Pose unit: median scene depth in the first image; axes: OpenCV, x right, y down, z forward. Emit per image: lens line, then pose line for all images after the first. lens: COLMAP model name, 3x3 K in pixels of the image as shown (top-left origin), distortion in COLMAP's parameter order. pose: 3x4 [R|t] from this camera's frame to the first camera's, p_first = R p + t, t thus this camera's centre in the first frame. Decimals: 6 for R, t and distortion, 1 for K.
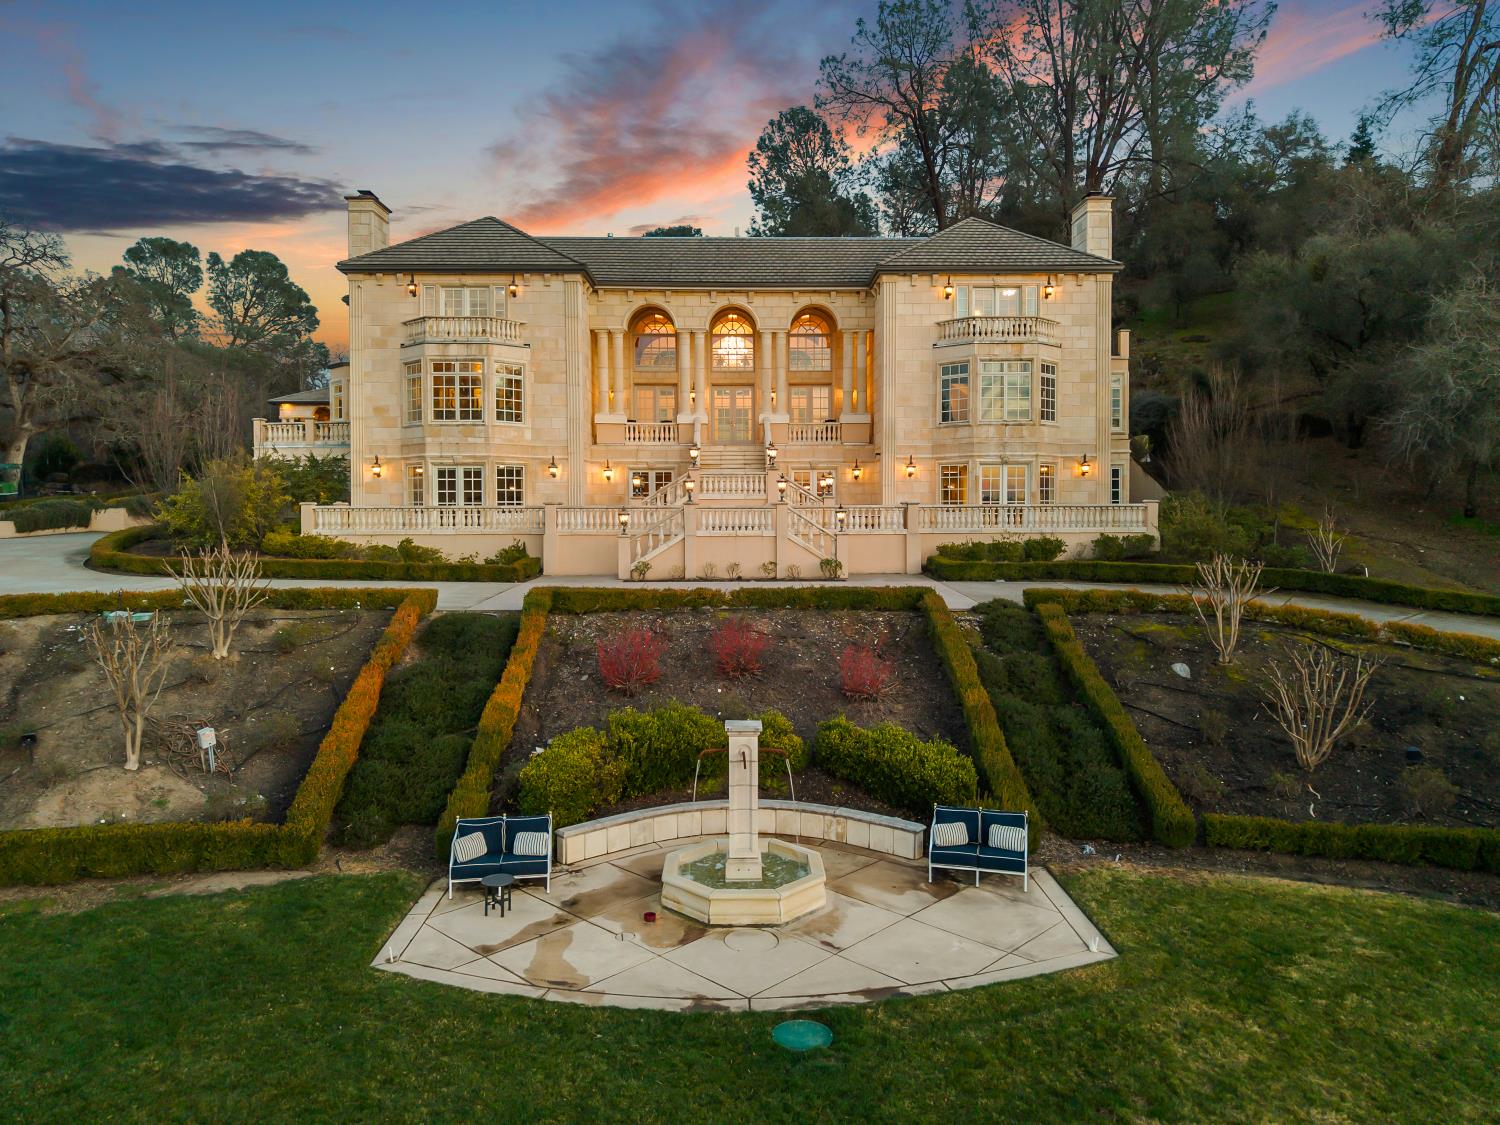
lens RADIAL K [[1003.1, 0, 745.3], [0, 1003.1, 528.6], [0, 0, 1]] dist [0.056622, -0.083539]
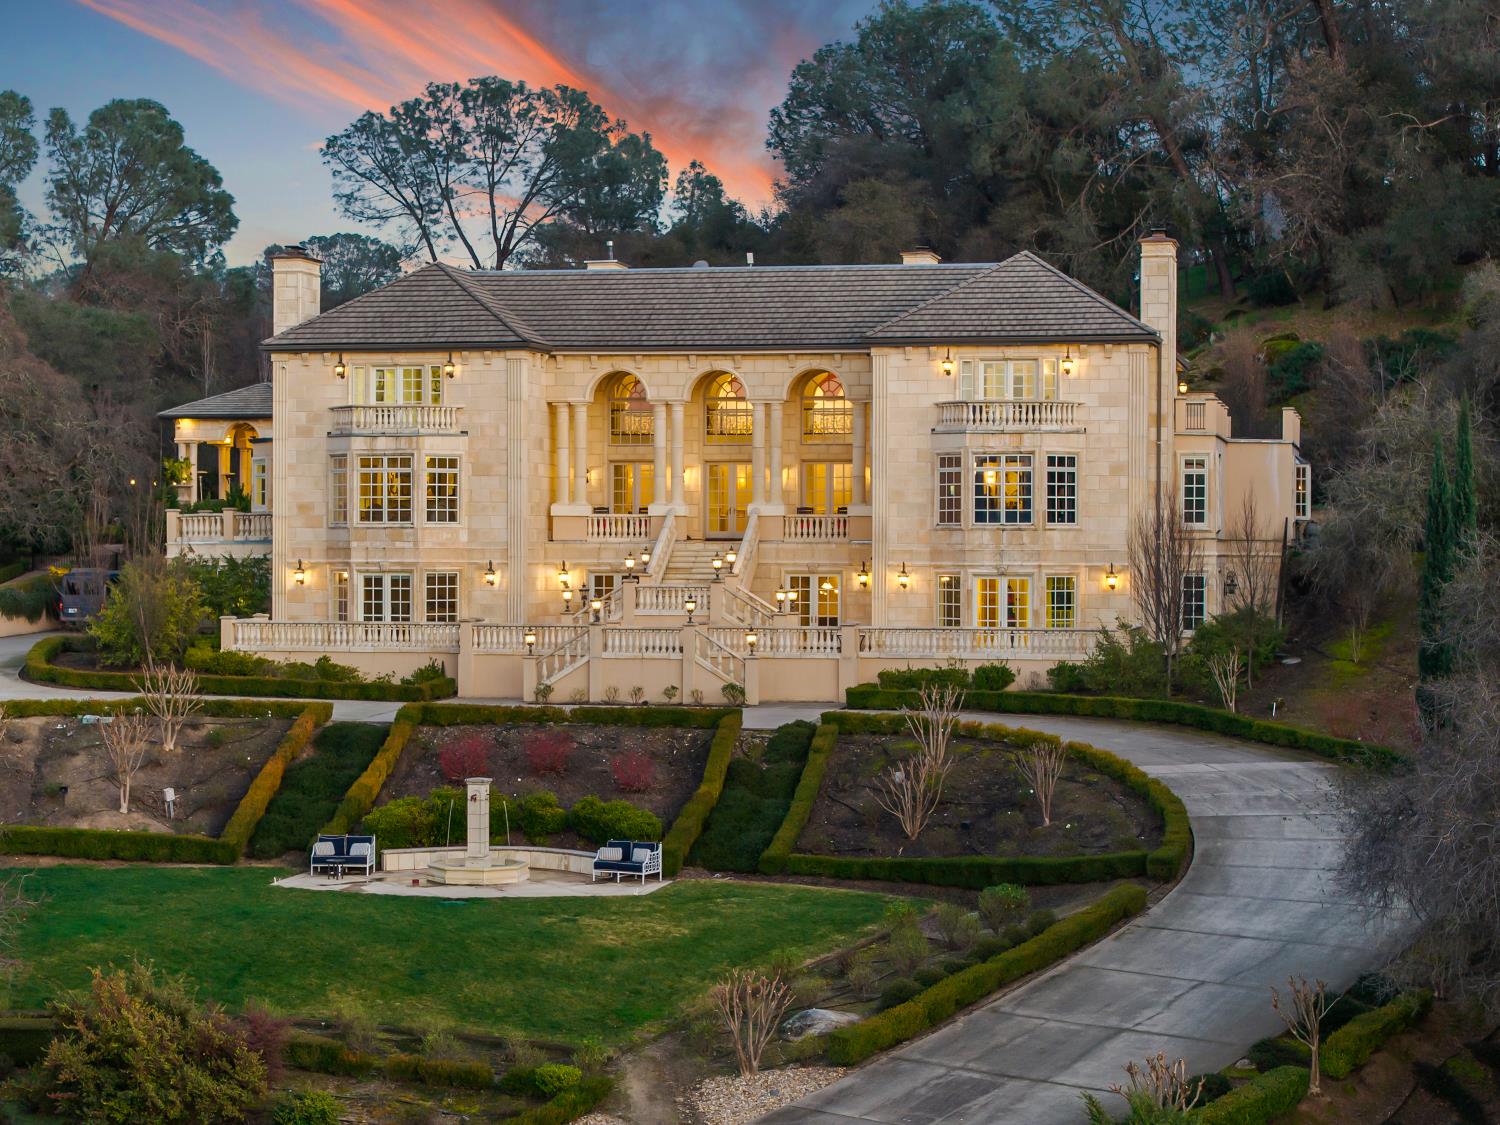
lens RADIAL K [[2996.4, 0, 750.0], [0, 2996.4, 562.5], [0, 0, 1]] dist [0.052677, -0.268470]
pose [[0.974521, 0.007298, -0.224178, 0.620309], [-0.010298, 0.999872, -0.012216, -0.043094], [0.224061, 0.014214, 0.974472, -1.501103]]
